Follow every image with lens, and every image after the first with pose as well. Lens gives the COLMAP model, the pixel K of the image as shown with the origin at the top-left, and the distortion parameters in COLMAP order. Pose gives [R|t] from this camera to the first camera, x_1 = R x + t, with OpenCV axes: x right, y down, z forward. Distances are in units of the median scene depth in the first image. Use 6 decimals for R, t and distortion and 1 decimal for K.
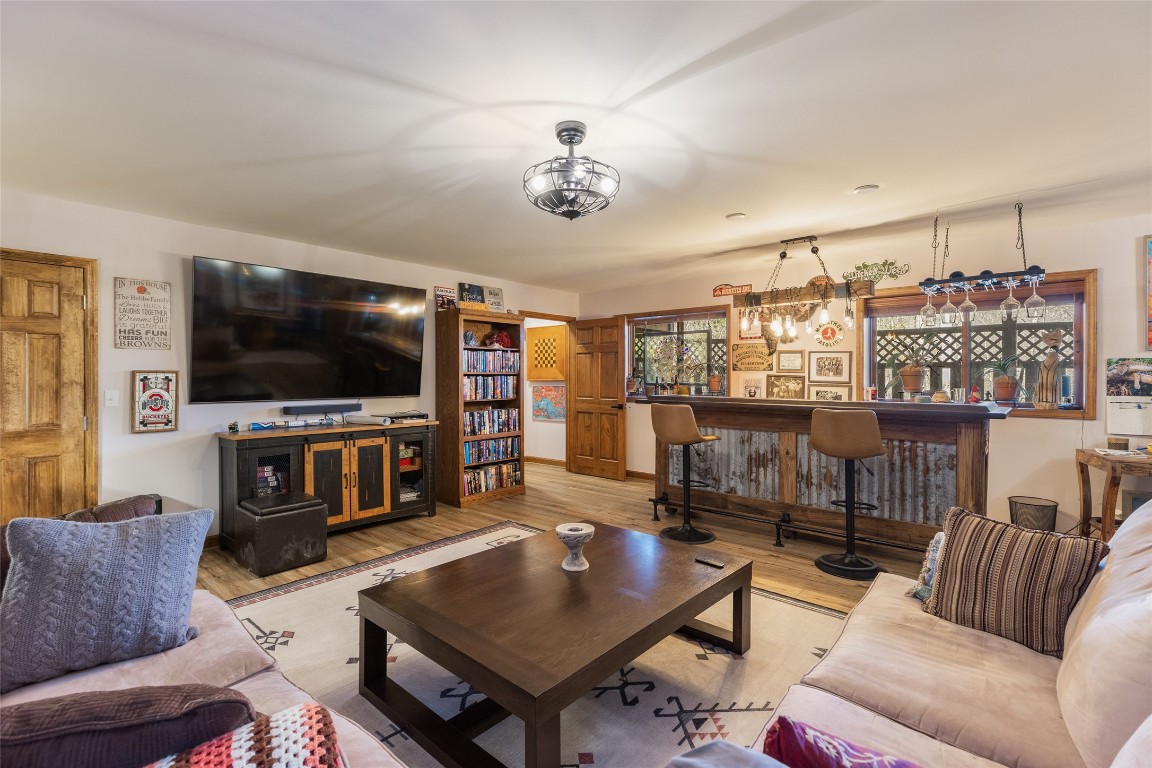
lens RADIAL K [[518.0, 0, 572.3], [0, 518.0, 375.7], [0, 0, 1]] dist [0.002281, 0.001143]
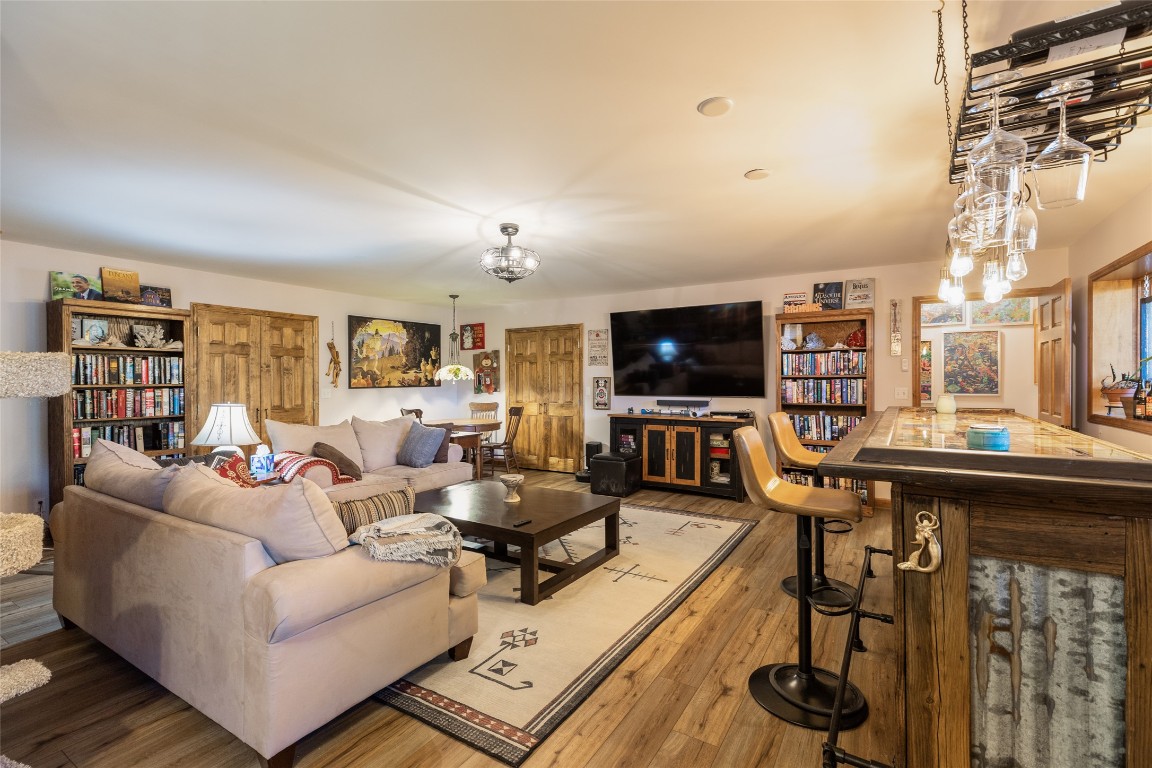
lens RADIAL K [[518.0, 0, 579.6], [0, 518.0, 382.7], [0, 0, 1]] dist [0.002281, 0.001143]
pose [[0.165292, 0.005686, -0.986228, 0.869717], [0.004741, 0.999967, 0.006560, -0.001298], [0.986233, -0.005760, 0.165260, 0.509123]]
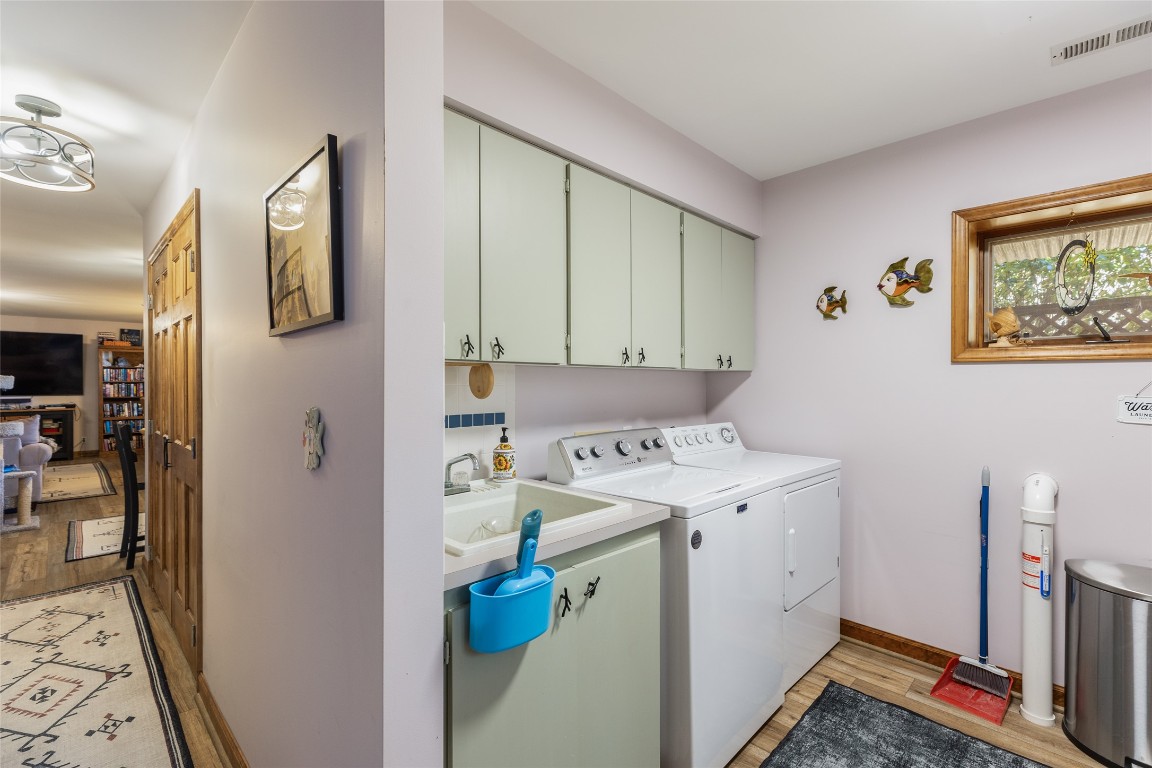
lens RADIAL K [[518.0, 0, 577.9], [0, 518.0, 381.2], [0, 0, 1]] dist [0.002281, 0.001143]
pose [[0.997601, -0.003887, -0.069115, 1.797667], [0.004001, 0.999991, 0.001515, -0.003383], [0.069109, -0.001788, 0.997608, -0.773459]]
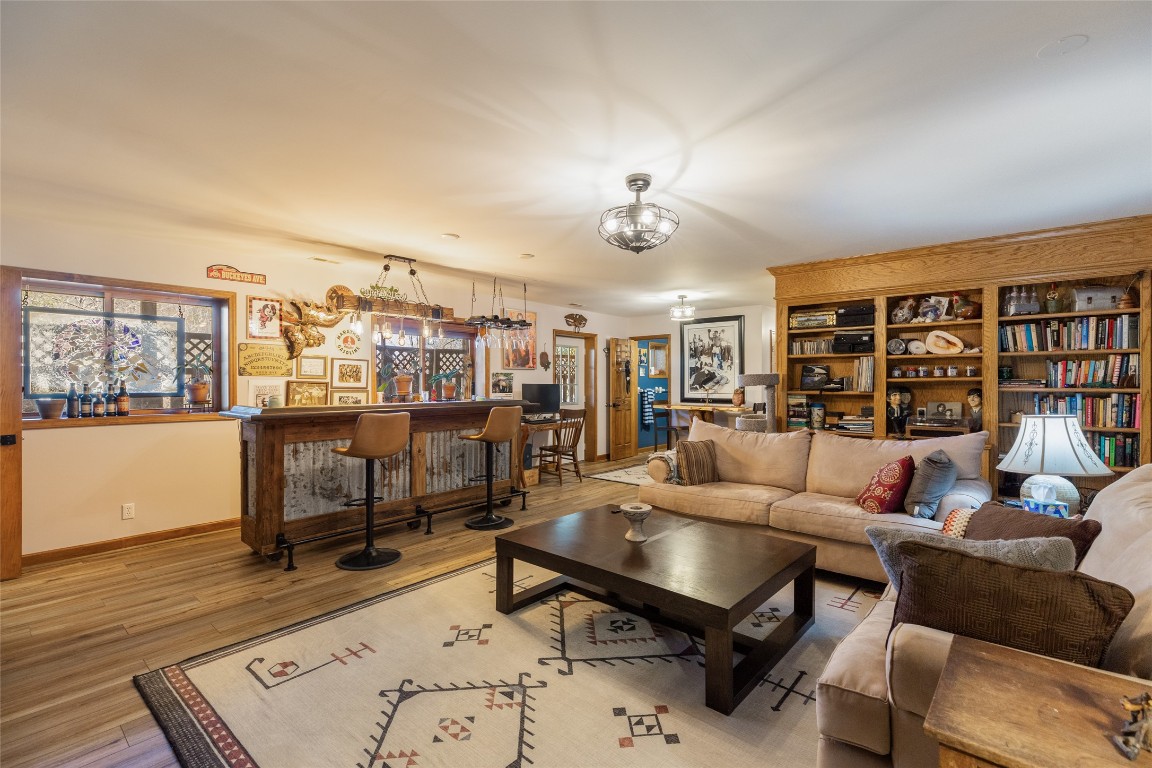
lens RADIAL K [[518.0, 0, 584.3], [0, 518.0, 385.7], [0, 0, 1]] dist [0.002281, 0.001143]
pose [[-0.018555, -0.005181, 0.999814, -0.655254], [-0.001968, 0.999985, 0.005145, 0.001492], [-0.999826, -0.001872, -0.018565, 0.617511]]
